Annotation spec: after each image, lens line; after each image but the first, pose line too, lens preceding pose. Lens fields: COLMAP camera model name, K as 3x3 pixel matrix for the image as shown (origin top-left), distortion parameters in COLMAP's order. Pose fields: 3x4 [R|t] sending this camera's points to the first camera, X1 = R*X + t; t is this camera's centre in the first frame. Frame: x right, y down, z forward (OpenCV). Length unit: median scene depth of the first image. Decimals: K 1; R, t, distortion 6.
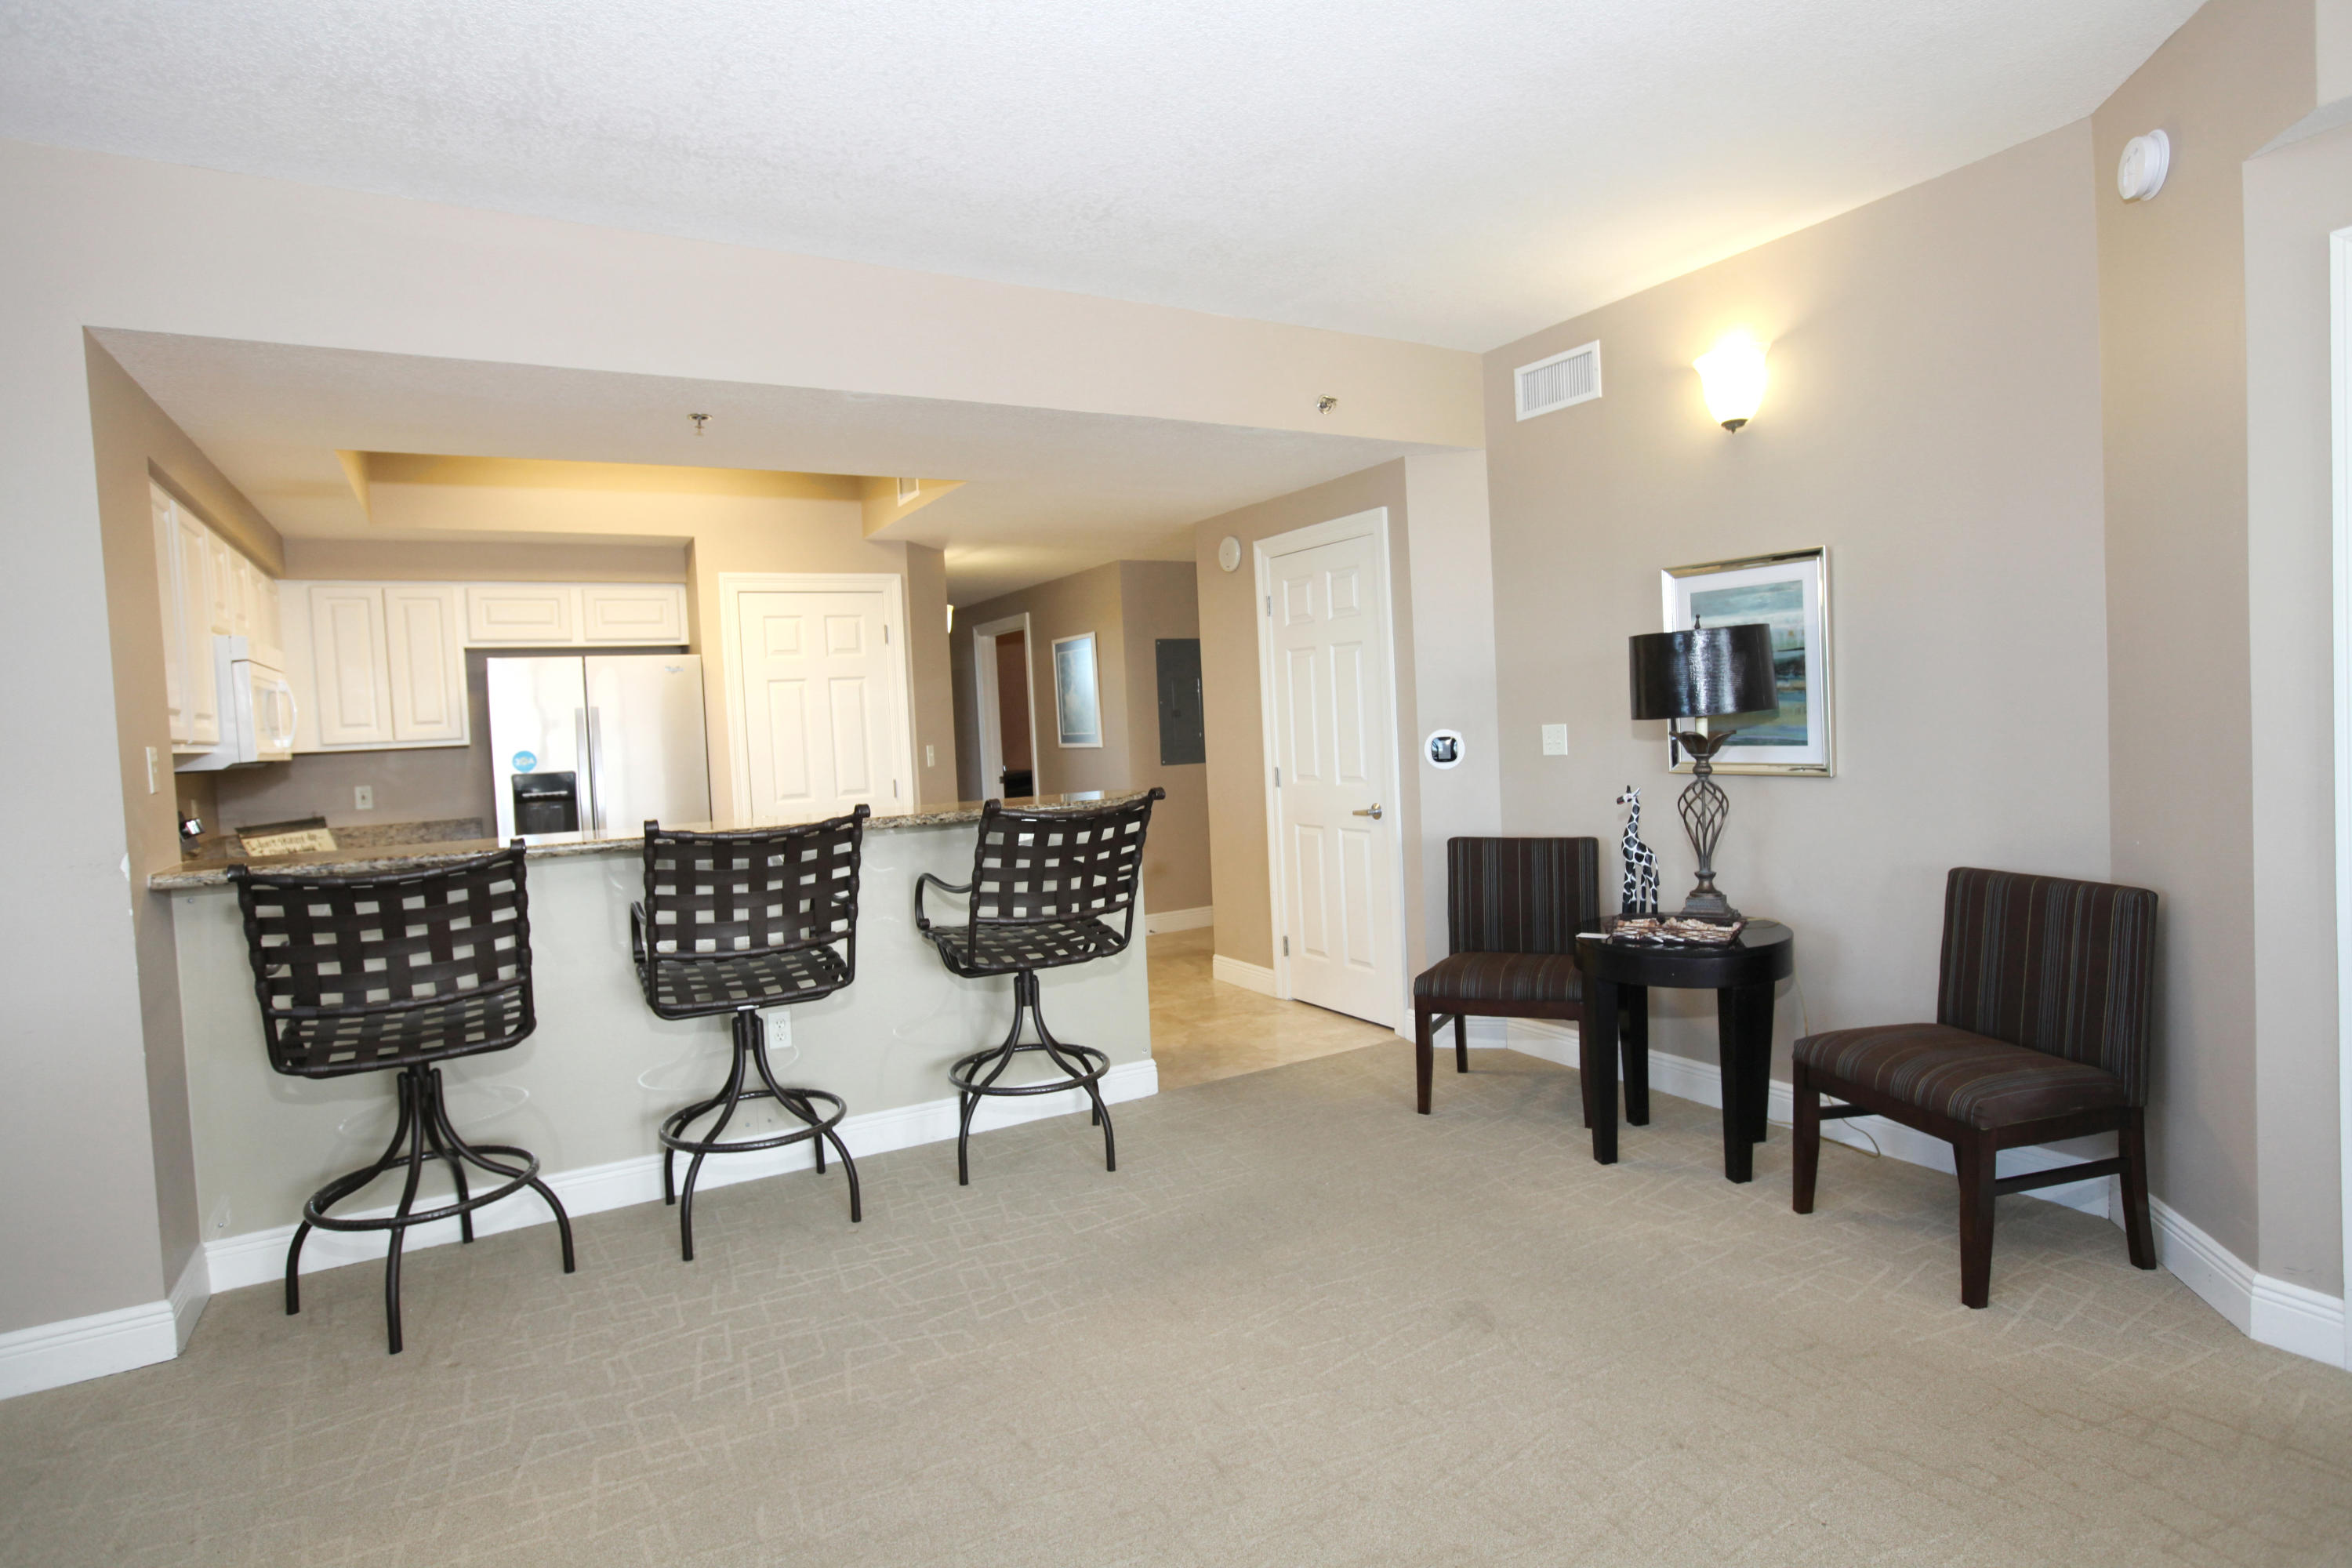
lens RADIAL K [[1251.5, 0, 1176.0], [0, 1251.5, 784.0], [0, 0, 1]] dist [-0.013144, -0.000335]
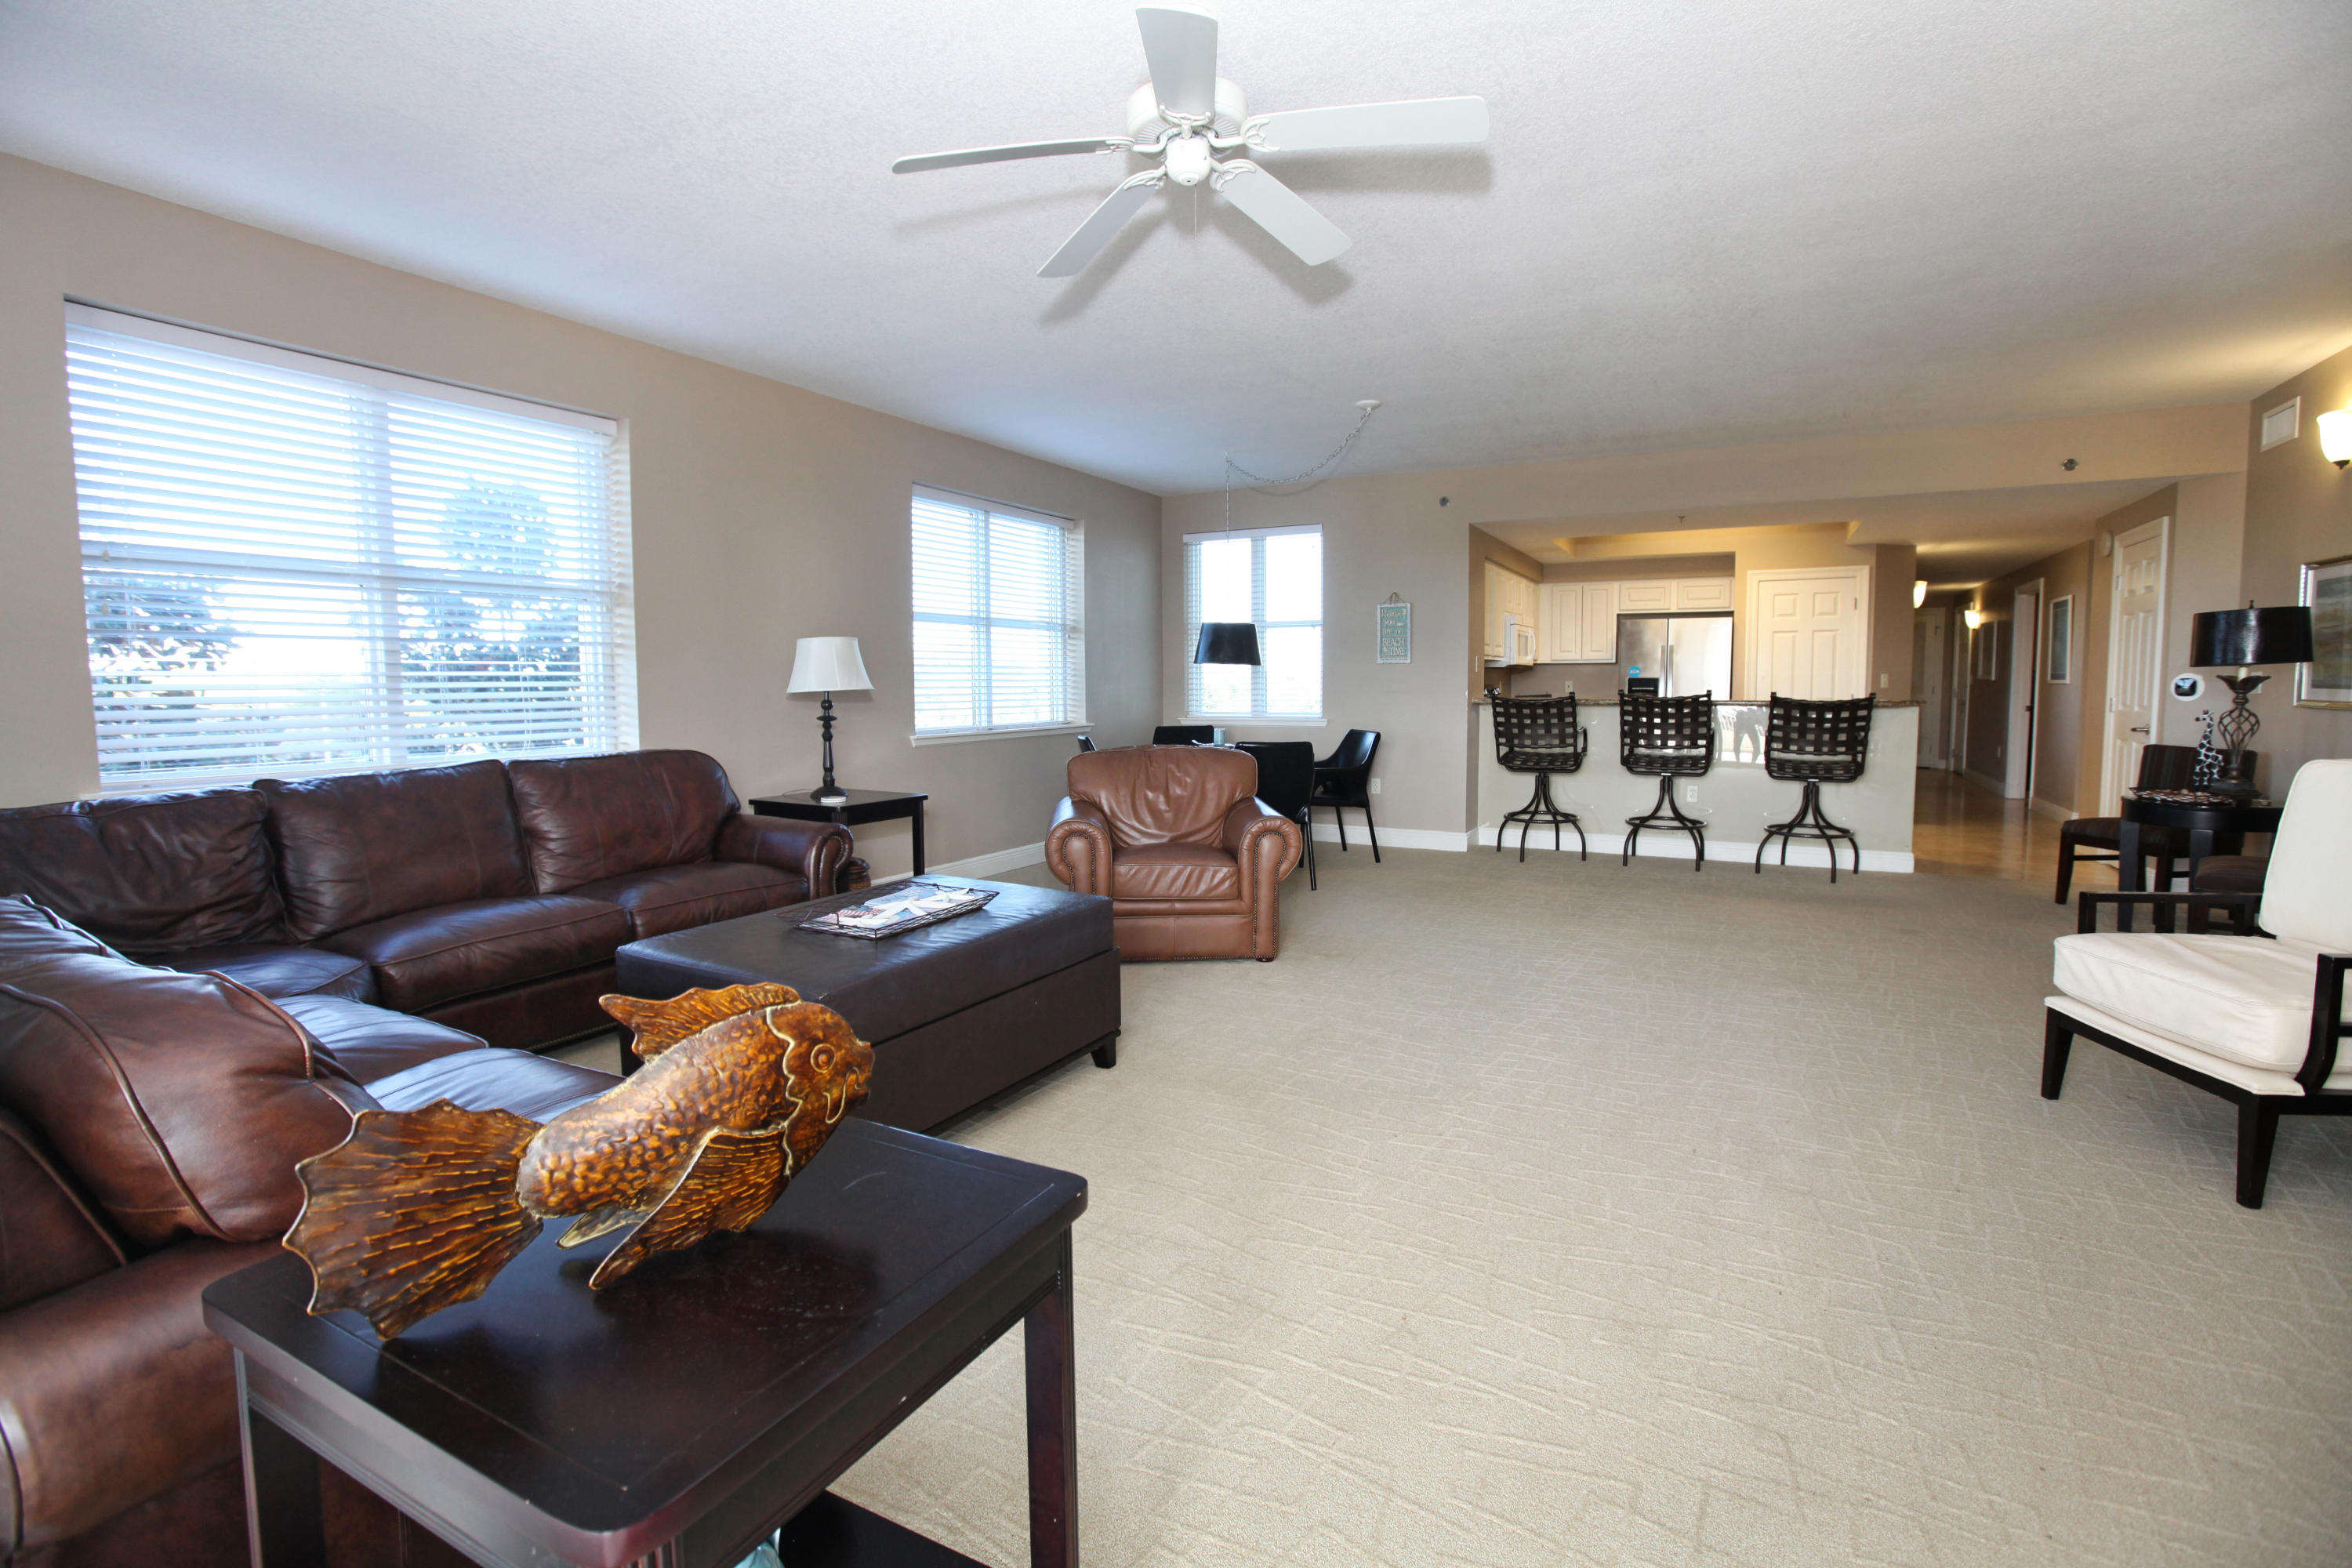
lens RADIAL K [[1084.3, 0, 1176.0], [0, 1084.3, 784.0], [0, 0, 1]] dist [-0.060877, 0.025602]
pose [[0.535764, 0.122625, -0.835416, 0.780954], [-0.061696, 0.992439, 0.106106, 0.034629], [0.842111, -0.005306, 0.539278, -0.797594]]
